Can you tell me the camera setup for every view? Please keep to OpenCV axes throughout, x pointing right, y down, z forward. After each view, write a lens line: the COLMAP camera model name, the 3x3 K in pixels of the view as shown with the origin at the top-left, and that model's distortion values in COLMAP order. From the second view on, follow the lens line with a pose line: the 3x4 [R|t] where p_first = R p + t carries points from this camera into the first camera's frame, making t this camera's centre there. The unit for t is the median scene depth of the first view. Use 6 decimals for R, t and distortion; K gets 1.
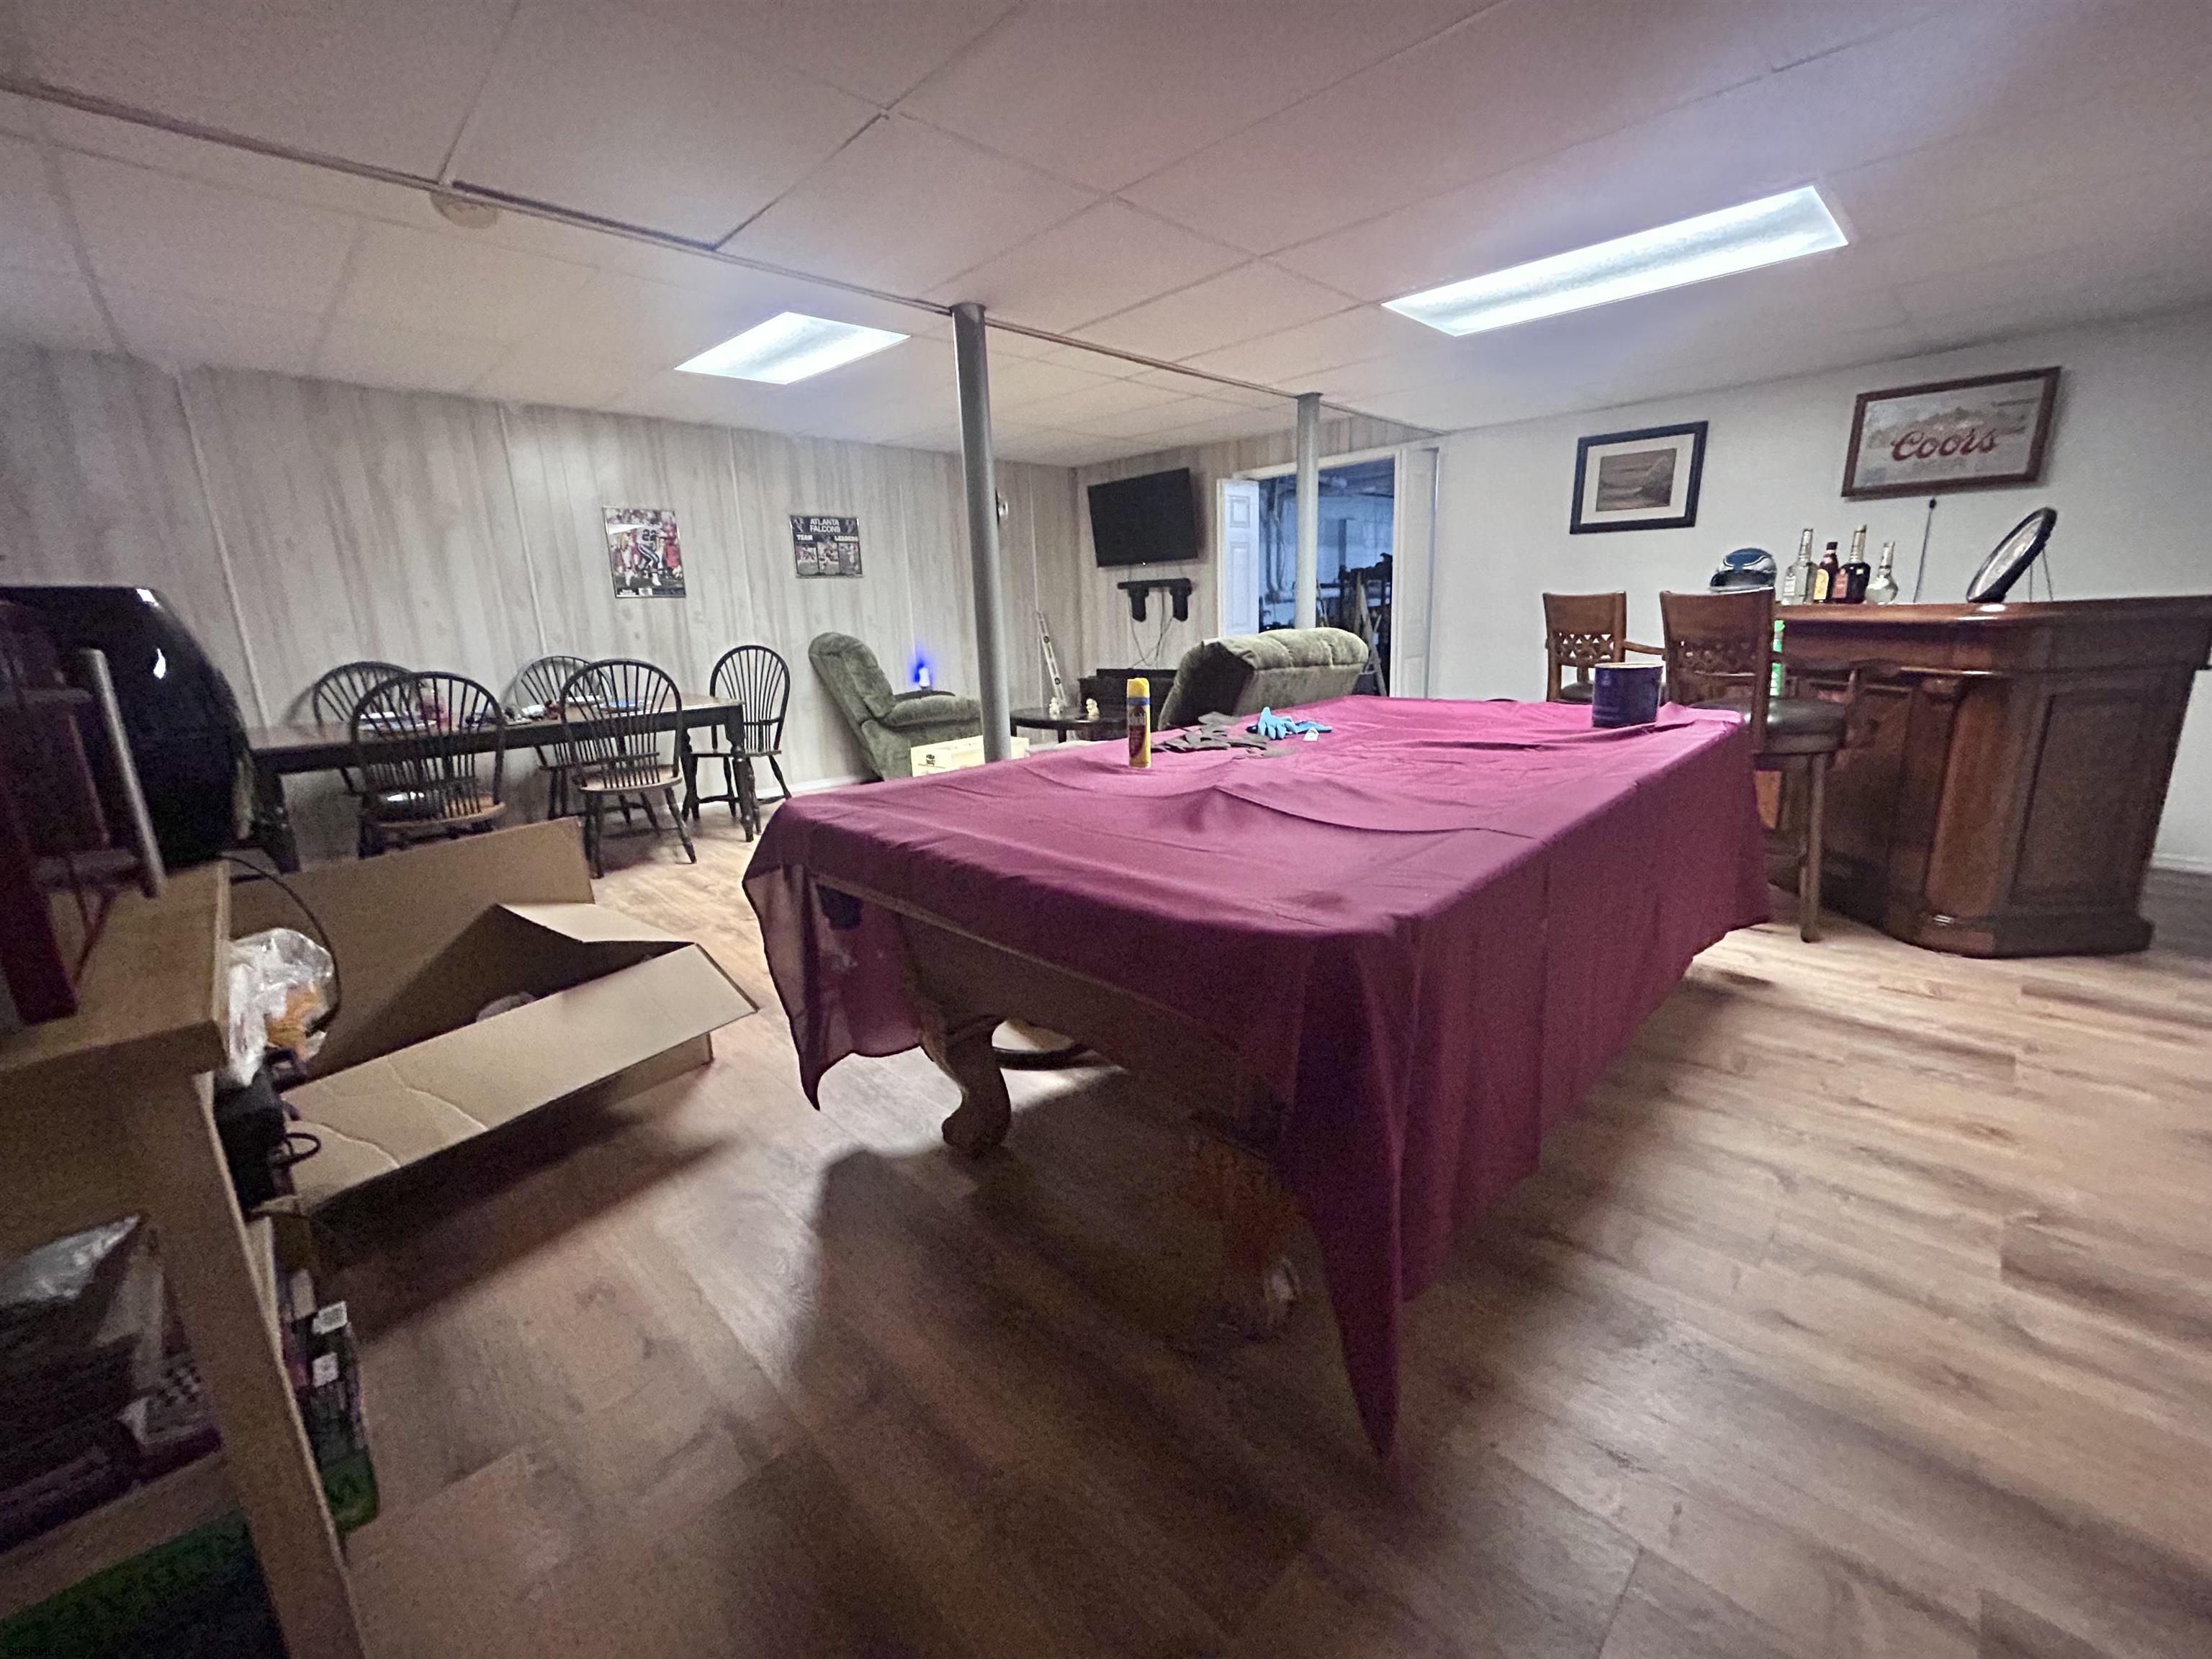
lens RADIAL K [[890.7, 0, 1111.2], [0, 890.7, 819.1], [0, 0, 1]] dist [0.001647, 0.000373]
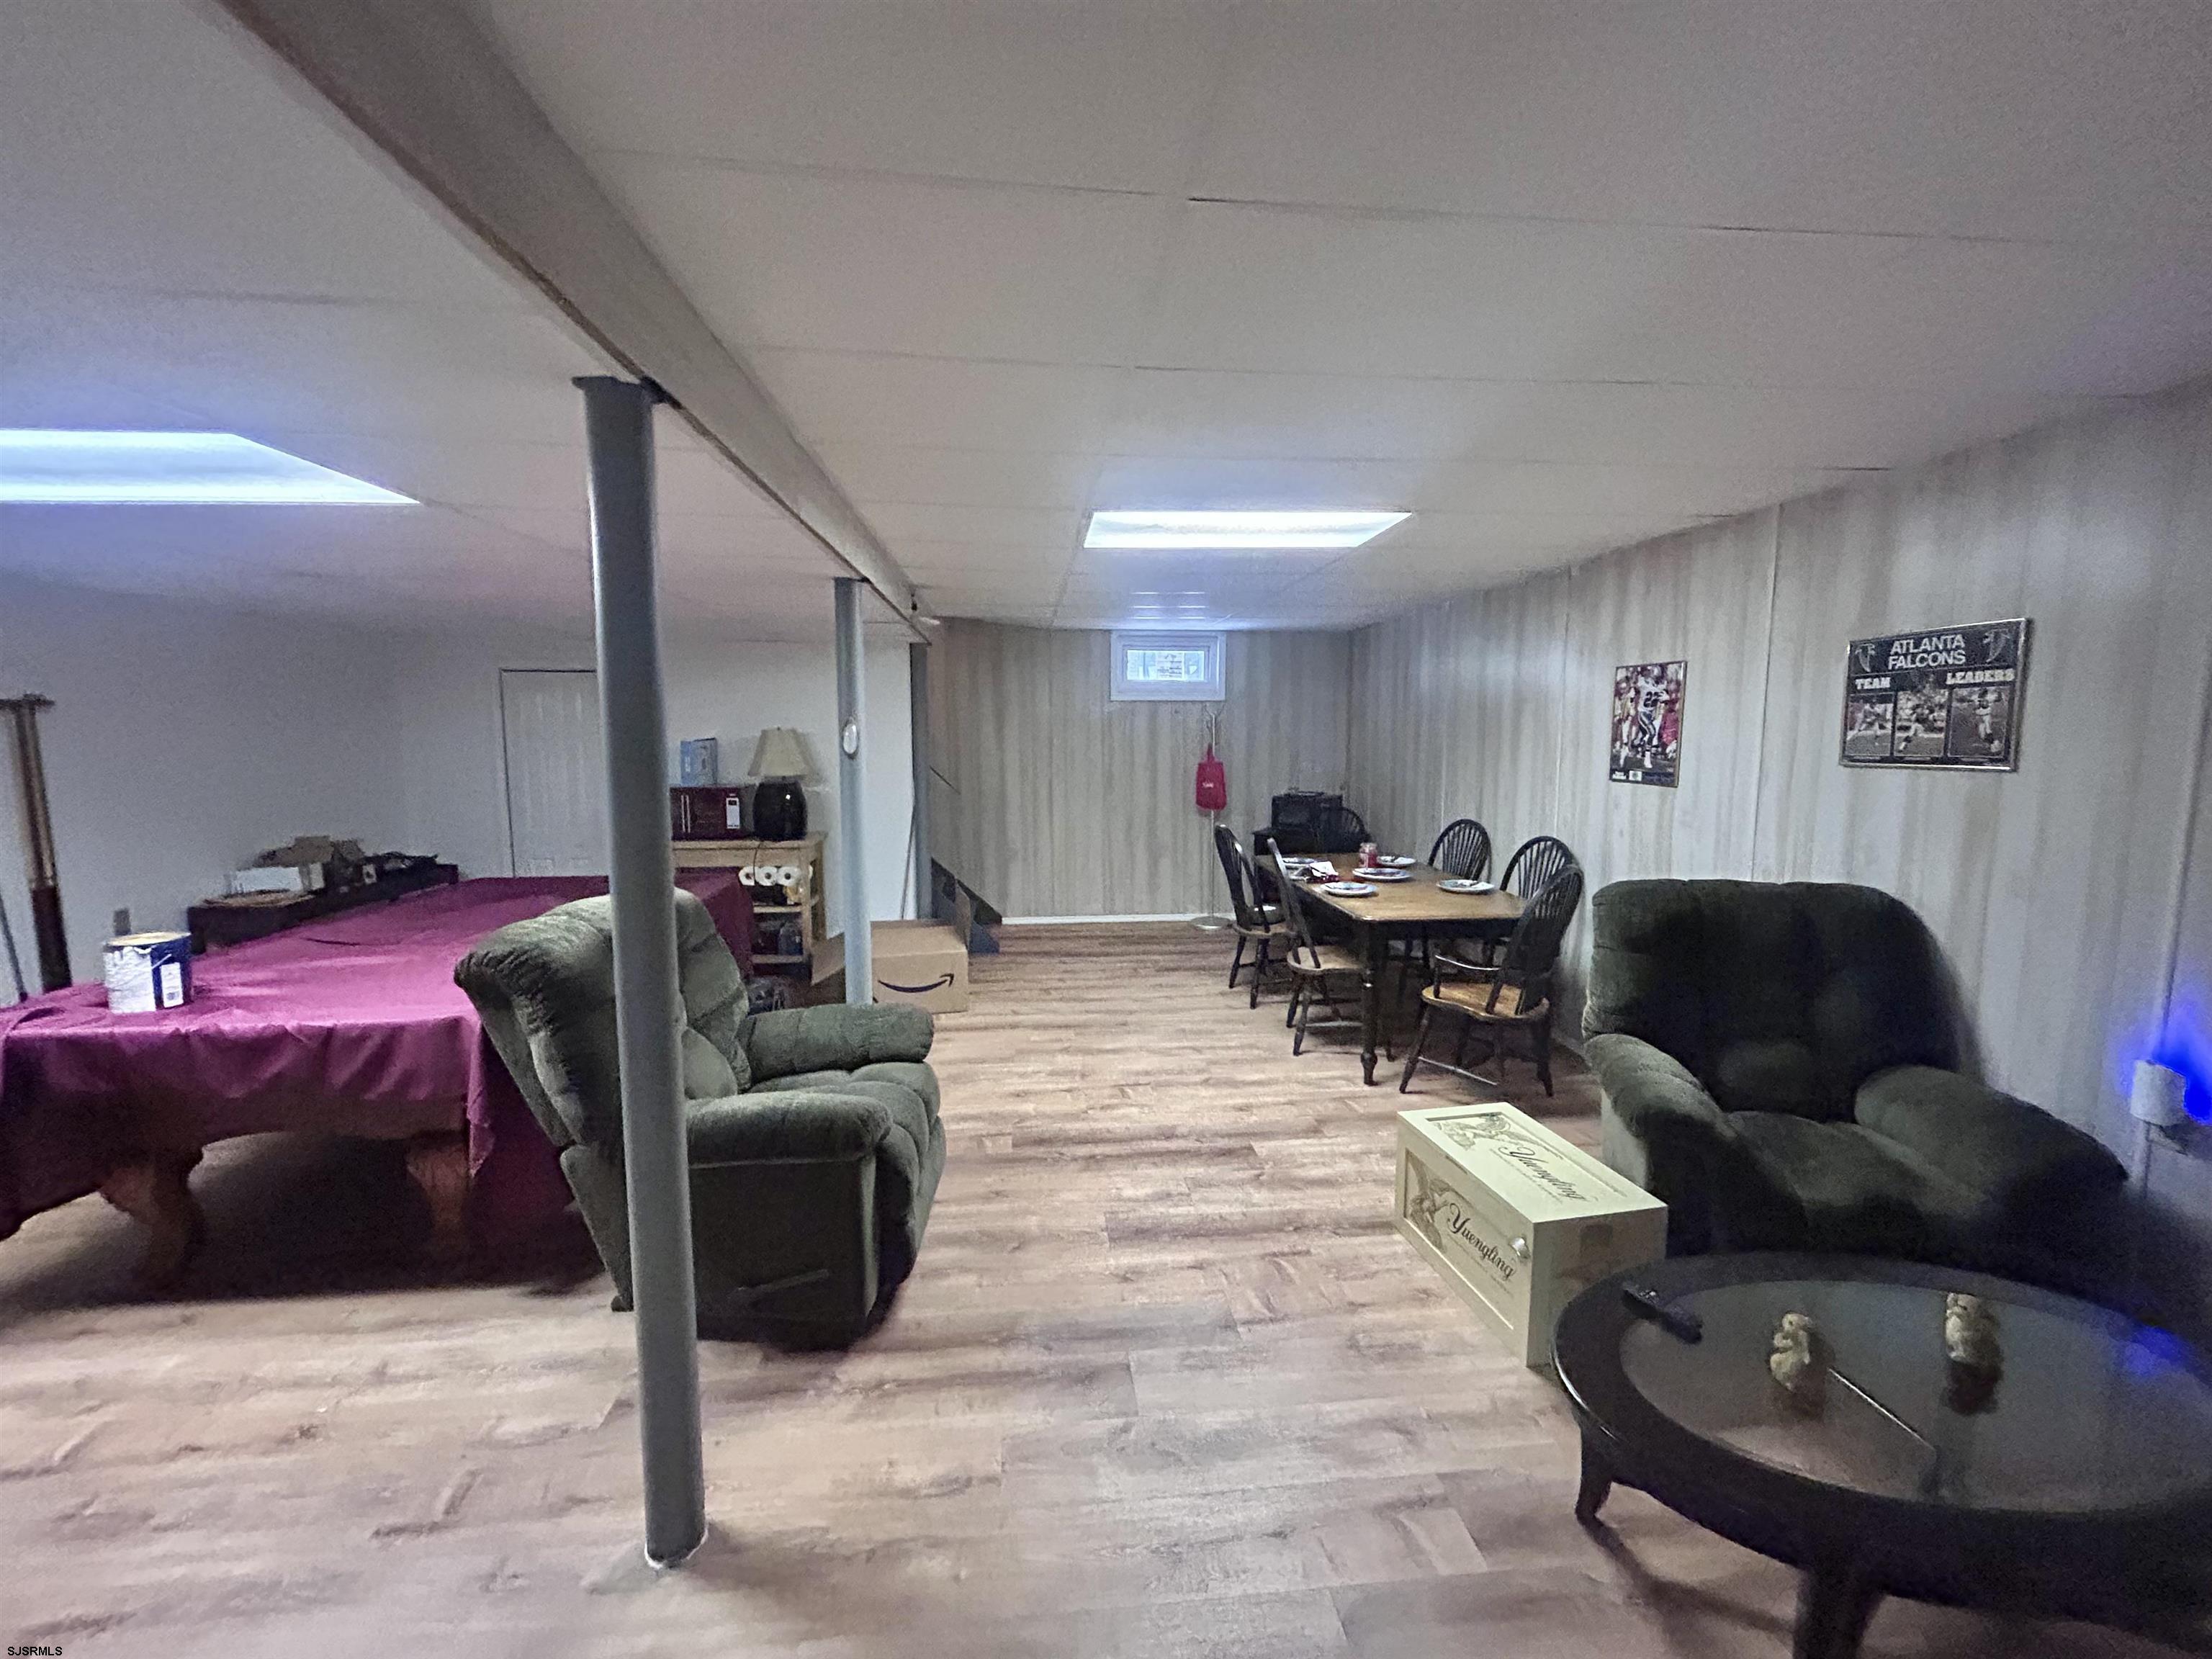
lens RADIAL K [[890.7, 0, 1108.1], [0, 890.7, 816.5], [0, 0, 1]] dist [0.001647, 0.000373]
pose [[-0.625308, 0.104251, -0.773383, 0.278130], [-0.164079, 0.951320, 0.260900, -0.309632], [0.762934, 0.290039, -0.577762, 0.996586]]
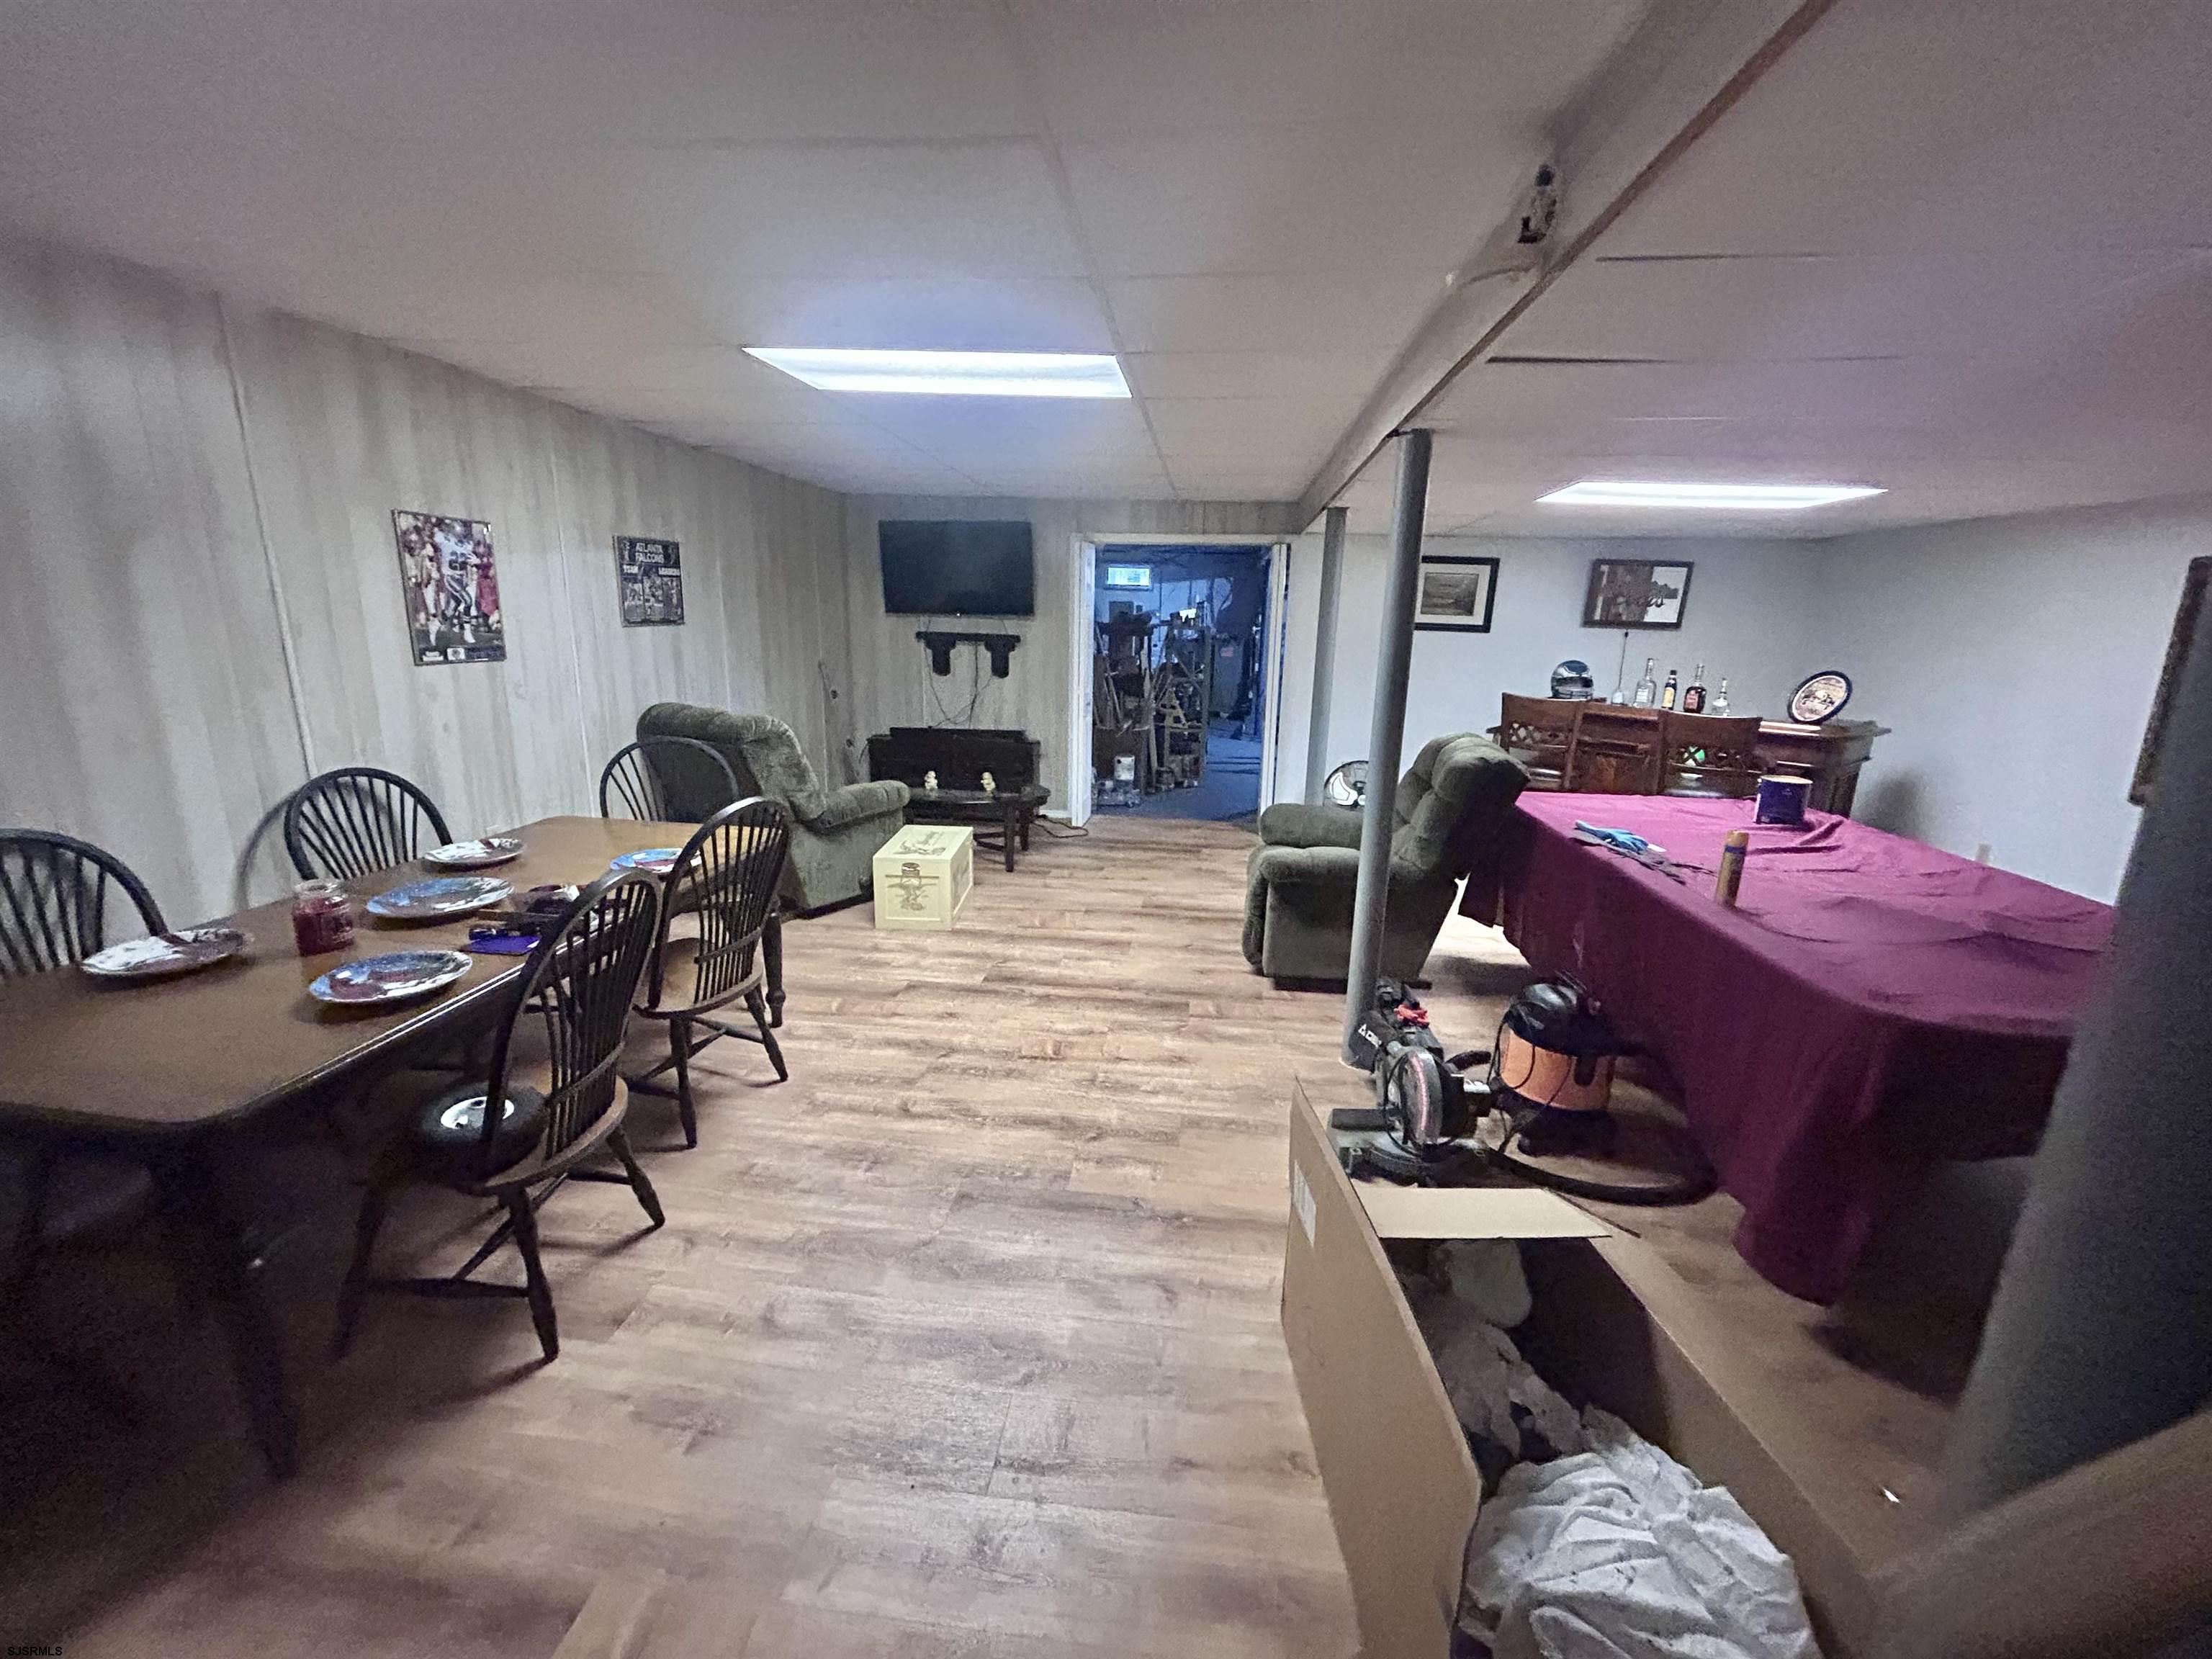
lens RADIAL K [[890.7, 0, 1109.6], [0, 890.7, 818.0], [0, 0, 1]] dist [0.001647, 0.000373]
pose [[0.776459, -0.093442, 0.623202, -0.511773], [0.095853, 0.994951, 0.029757, -0.109104], [-0.622836, 0.036631, 0.781495, 0.233951]]
